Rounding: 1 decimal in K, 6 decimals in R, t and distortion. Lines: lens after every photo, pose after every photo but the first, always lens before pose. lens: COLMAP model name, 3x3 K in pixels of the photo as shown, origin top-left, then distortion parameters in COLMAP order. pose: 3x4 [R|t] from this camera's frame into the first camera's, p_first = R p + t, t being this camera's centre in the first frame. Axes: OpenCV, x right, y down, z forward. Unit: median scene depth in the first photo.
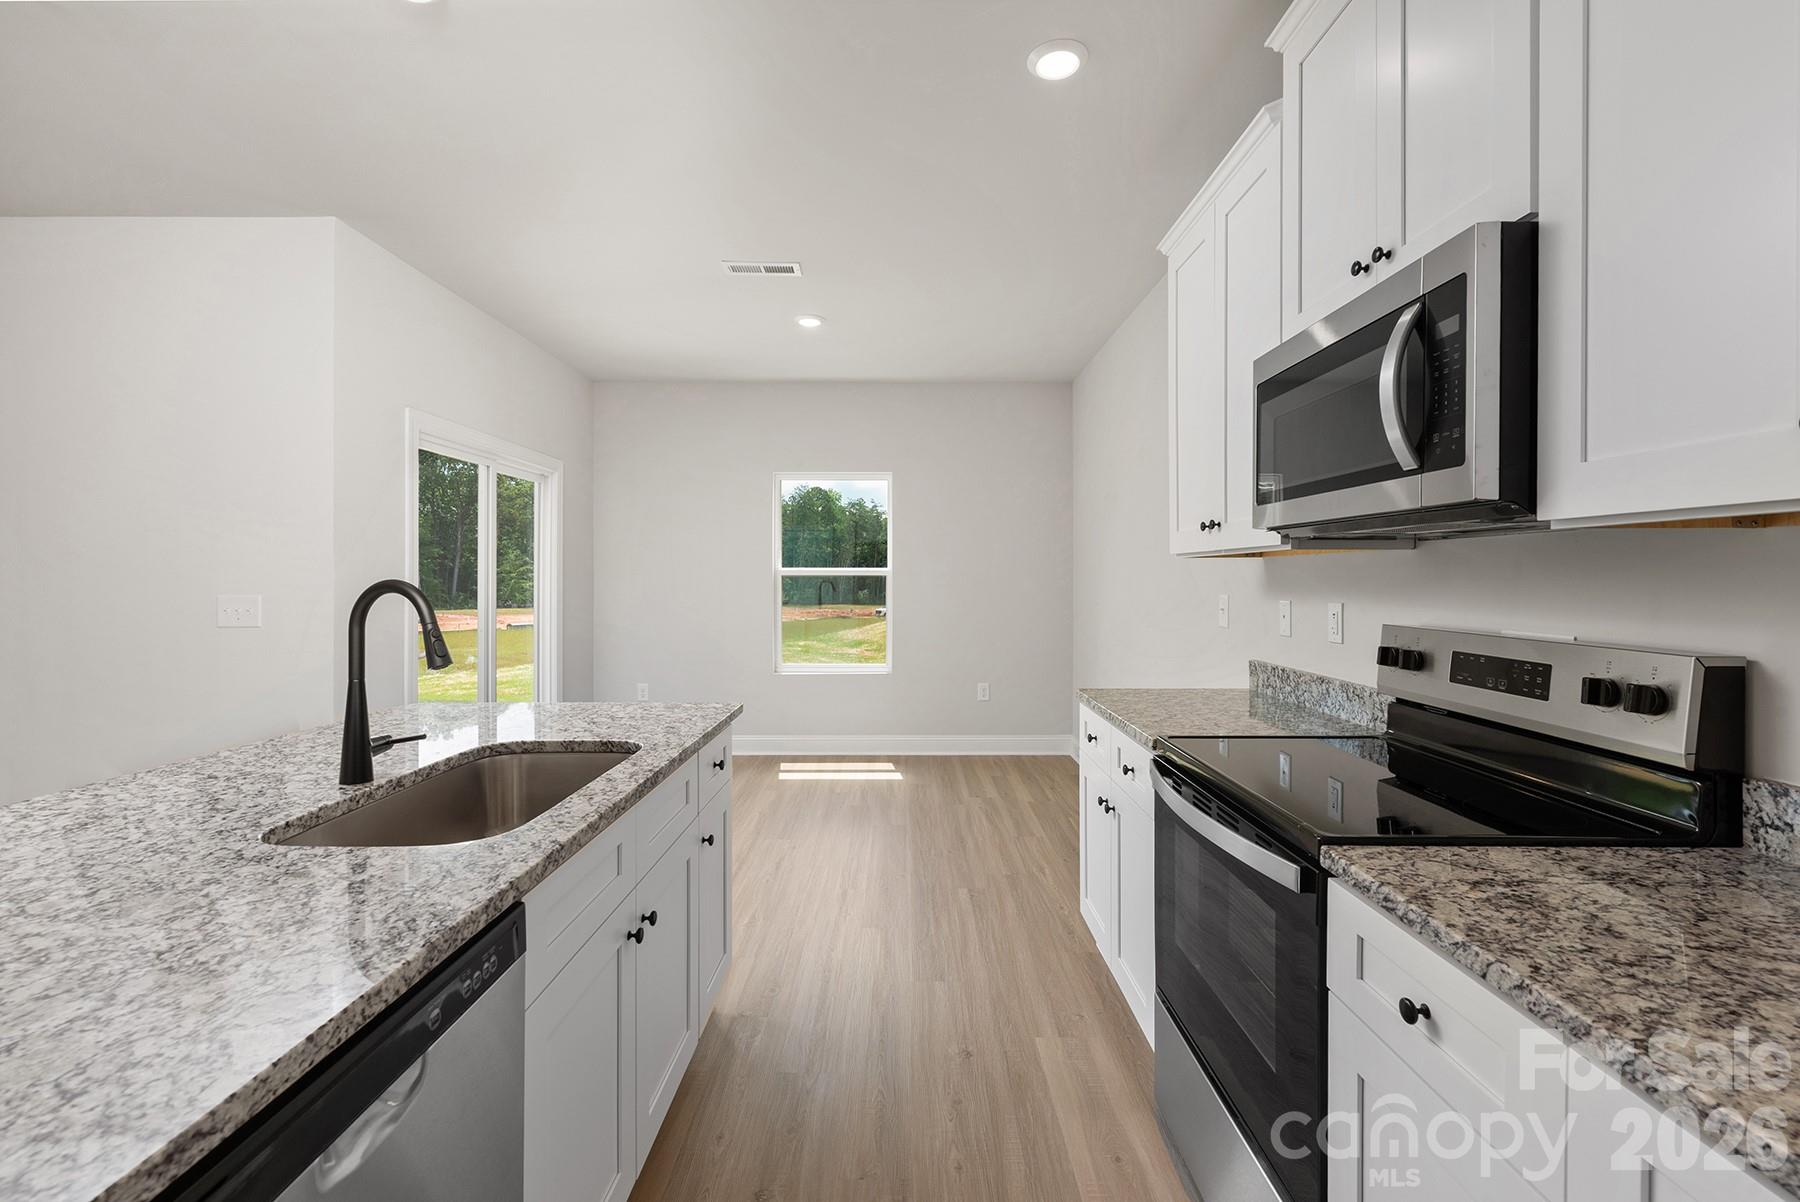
lens RADIAL K [[796.1, 0, 897.9], [0, 796.1, 588.1], [0, 0, 1]] dist [0.017701, -0.000905]
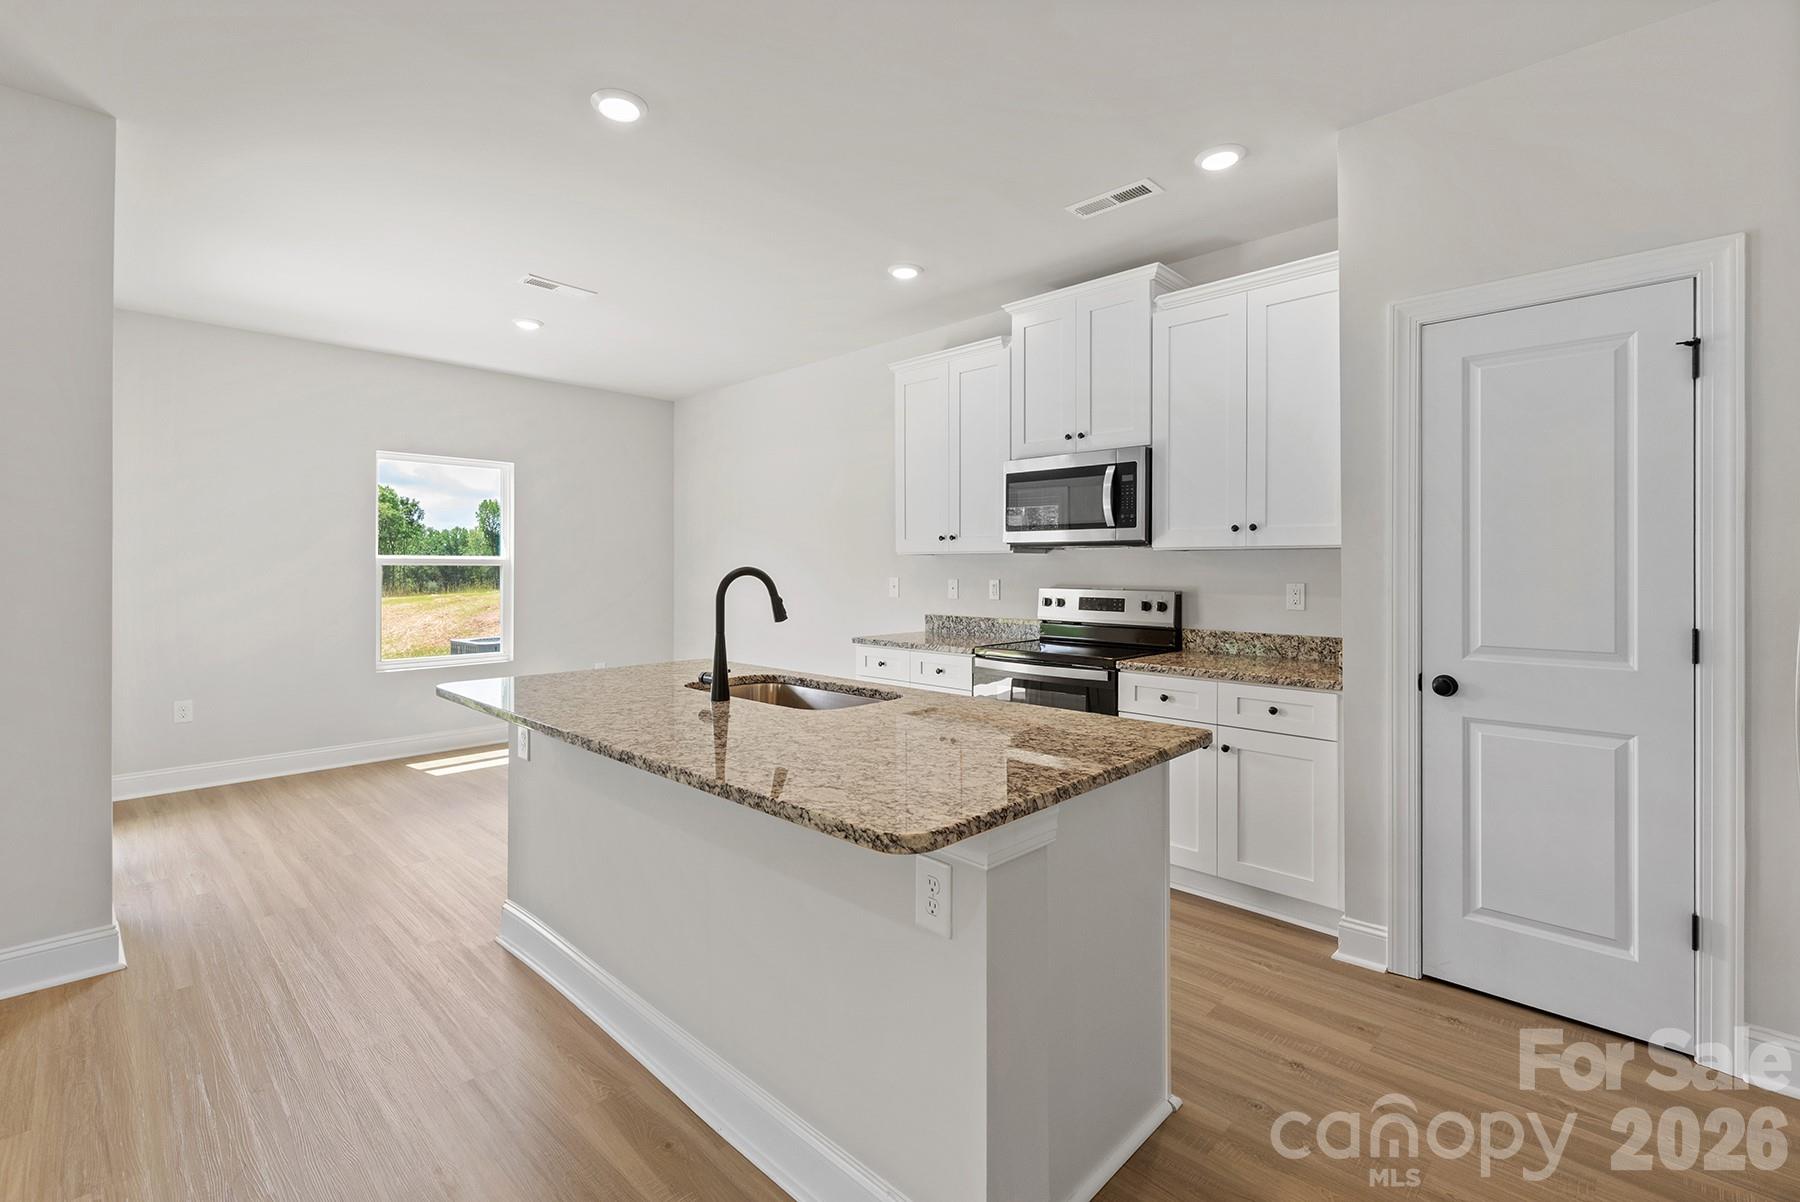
lens RADIAL K [[796.1, 0, 903.8], [0, 796.1, 589.4], [0, 0, 1]] dist [0.017701, -0.000905]
pose [[0.682284, -0.014323, 0.730947, -0.941904], [0.007400, 0.999892, 0.012685, 0.013326], [-0.731050, -0.003246, 0.682316, -0.166336]]
